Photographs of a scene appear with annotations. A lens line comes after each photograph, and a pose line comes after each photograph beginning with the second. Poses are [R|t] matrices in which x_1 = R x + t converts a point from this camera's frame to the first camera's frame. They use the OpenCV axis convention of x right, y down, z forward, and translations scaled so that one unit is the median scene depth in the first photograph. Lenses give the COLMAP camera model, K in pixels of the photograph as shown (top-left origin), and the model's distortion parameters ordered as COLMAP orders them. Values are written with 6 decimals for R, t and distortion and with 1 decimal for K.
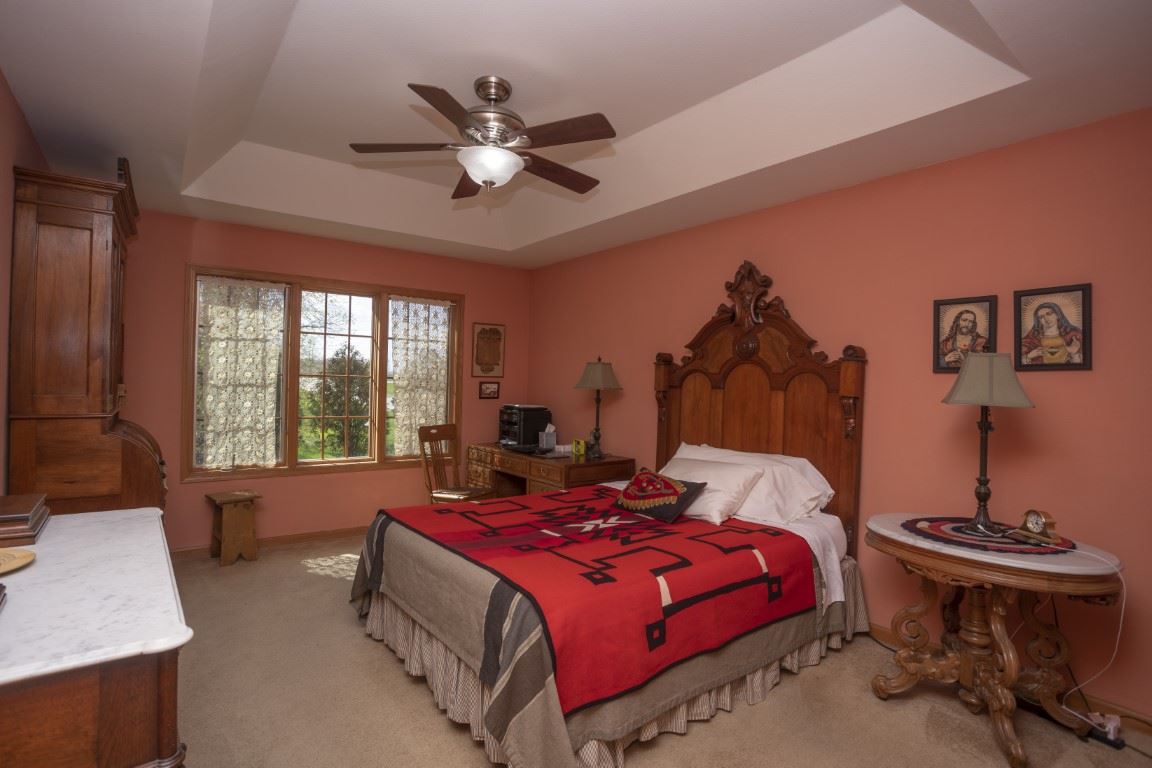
lens RADIAL K [[581.9, 0, 563.0], [0, 581.9, 381.5], [0, 0, 1]] dist [-0.083066, 0.037932]
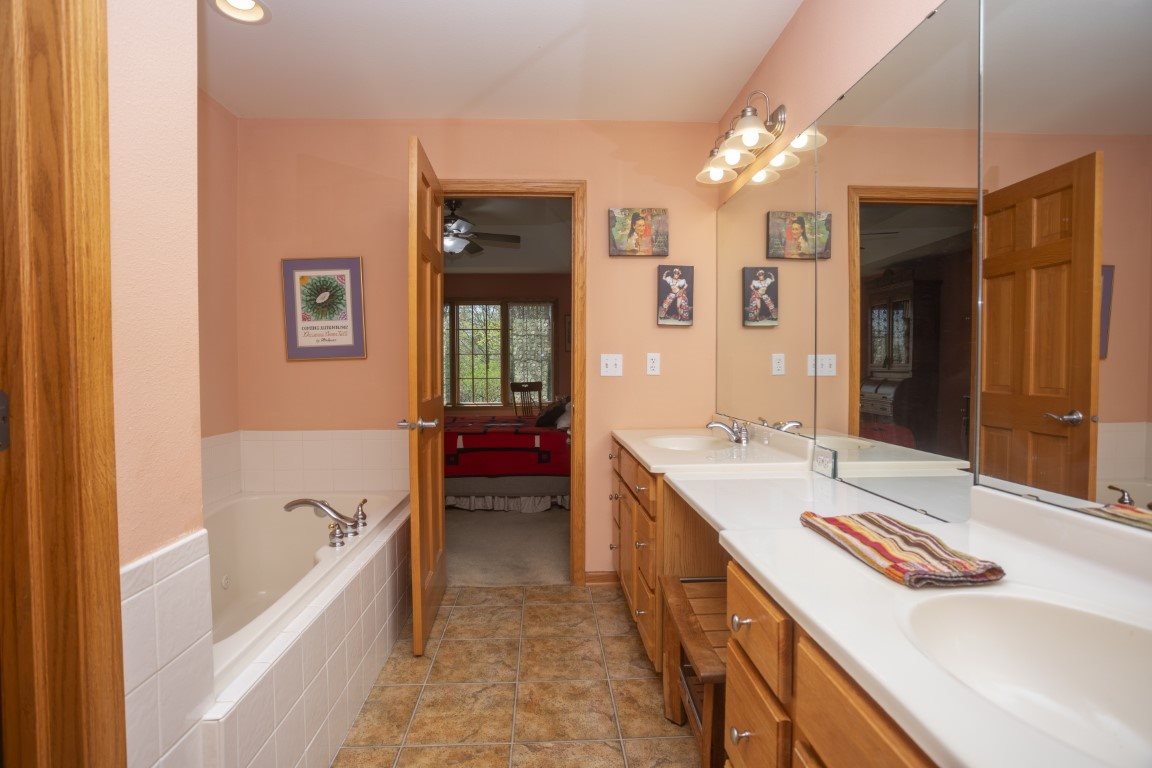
lens RADIAL K [[581.9, 0, 563.0], [0, 581.9, 381.5], [0, 0, 1]] dist [-0.083066, 0.037932]
pose [[0.816410, -0.010274, -0.577381, 0.878114], [0.026229, 0.999470, 0.019302, 0.049773], [0.576877, -0.030902, 0.816246, -0.284132]]
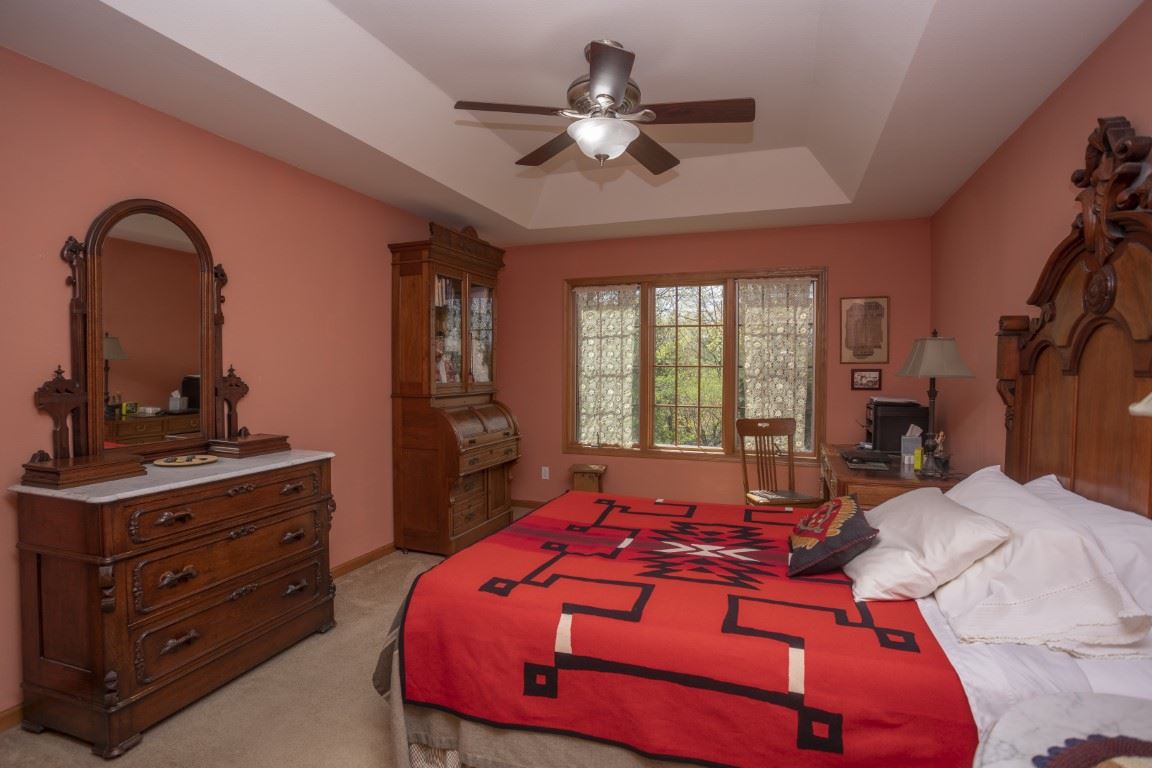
lens RADIAL K [[581.9, 0, 563.0], [0, 581.9, 381.5], [0, 0, 1]] dist [-0.083066, 0.037932]
pose [[0.525876, 0.000166, -0.850561, 0.411814], [0.011809, 0.999902, 0.007496, 0.008467], [0.850479, -0.013986, 0.525823, 0.293584]]
